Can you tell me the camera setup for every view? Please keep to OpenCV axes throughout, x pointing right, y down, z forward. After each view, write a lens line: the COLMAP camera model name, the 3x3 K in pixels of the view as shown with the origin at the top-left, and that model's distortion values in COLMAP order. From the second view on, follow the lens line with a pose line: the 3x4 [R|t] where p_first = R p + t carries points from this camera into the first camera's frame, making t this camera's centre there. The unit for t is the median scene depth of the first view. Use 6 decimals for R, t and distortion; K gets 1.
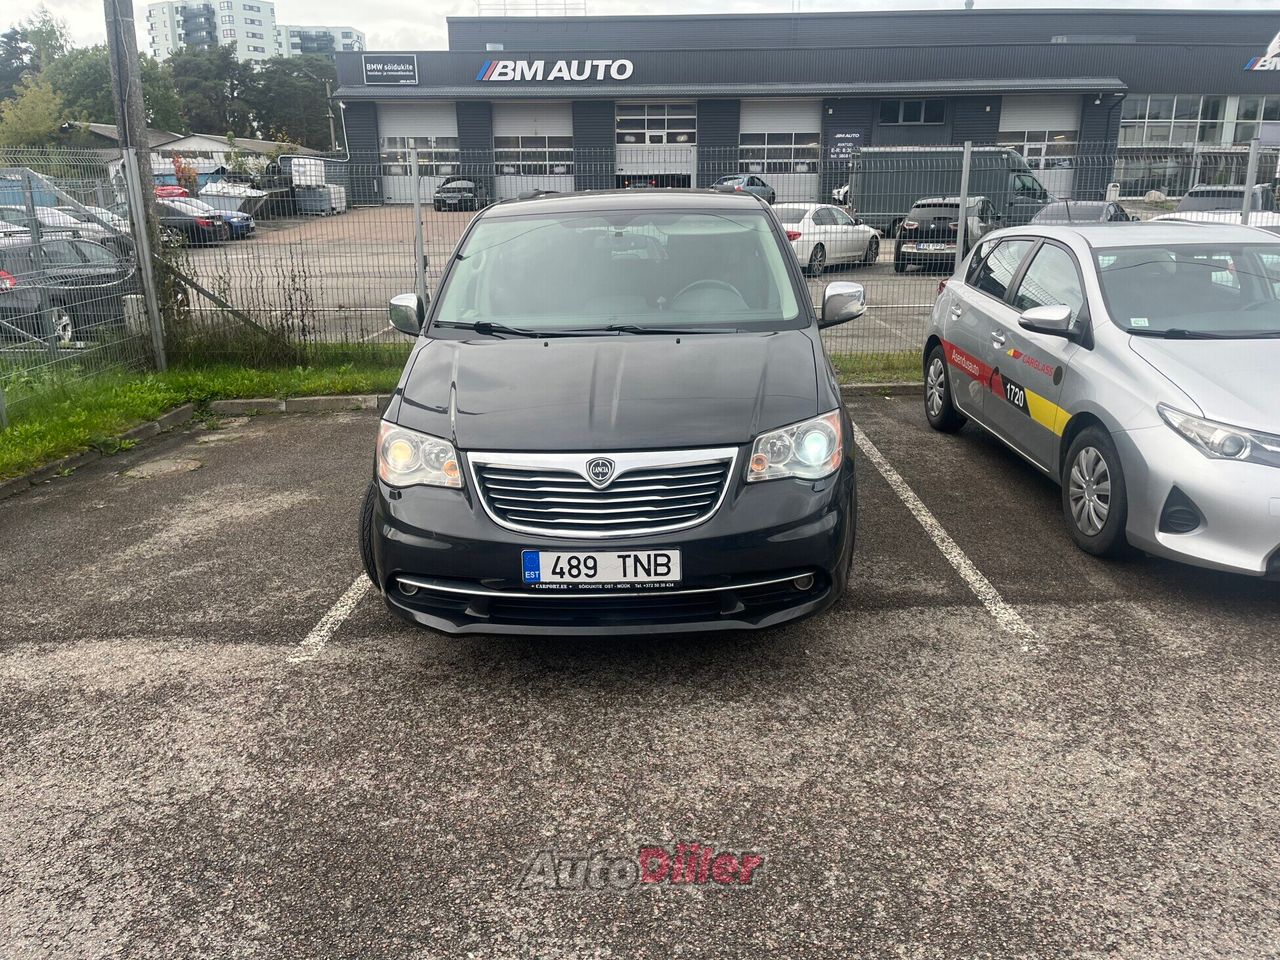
lens RADIAL K [[972.2, 0, 639.9], [0, 972.2, 407.9], [0, 0, 1]] dist [0.075586, -0.143071]
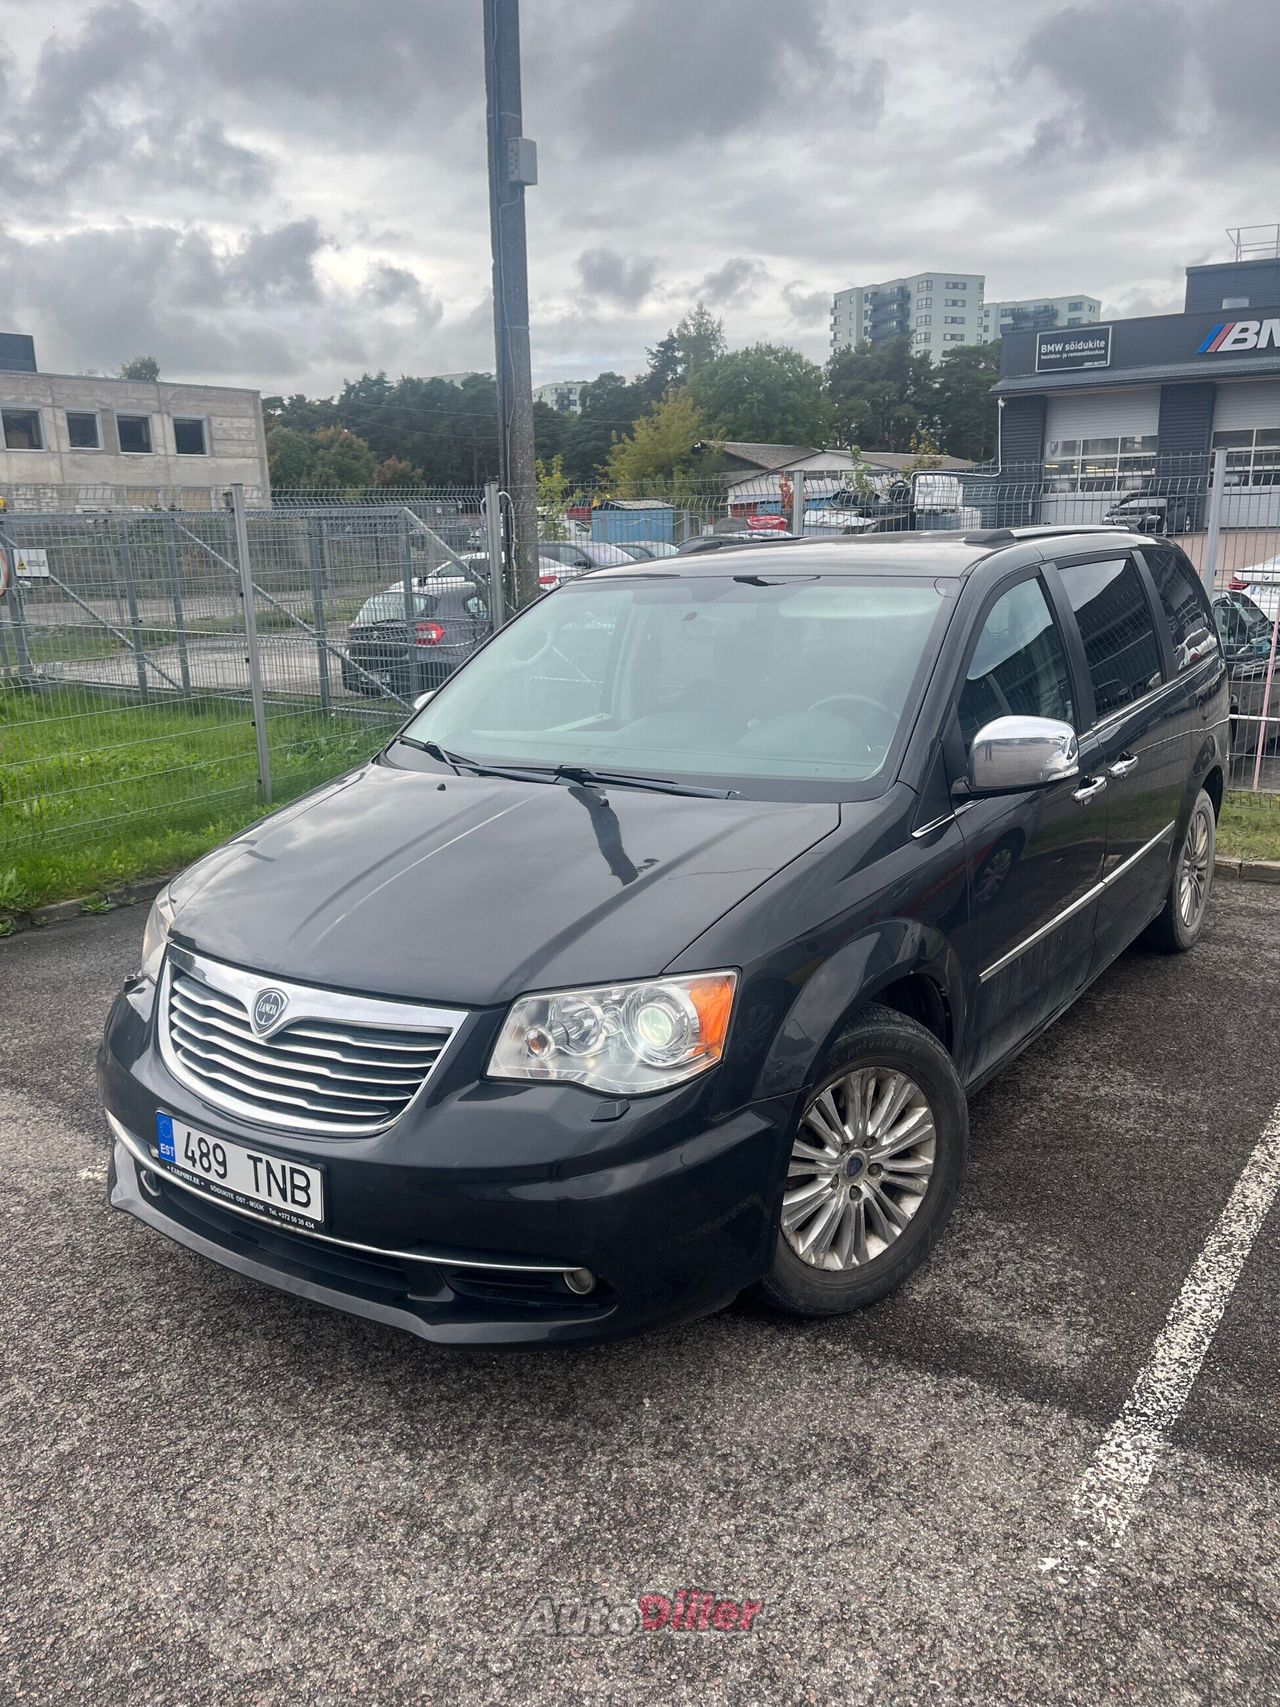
lens RADIAL K [[1276.4, 0, 638.6], [0, 1276.4, 777.1], [0, 0, 1]] dist [0.082980, -0.099742]
pose [[0.839921, 0.094051, -0.534497, 0.547905], [-0.102561, 0.994630, 0.013849, -0.112192], [0.532929, 0.043186, 0.845057, 0.393778]]
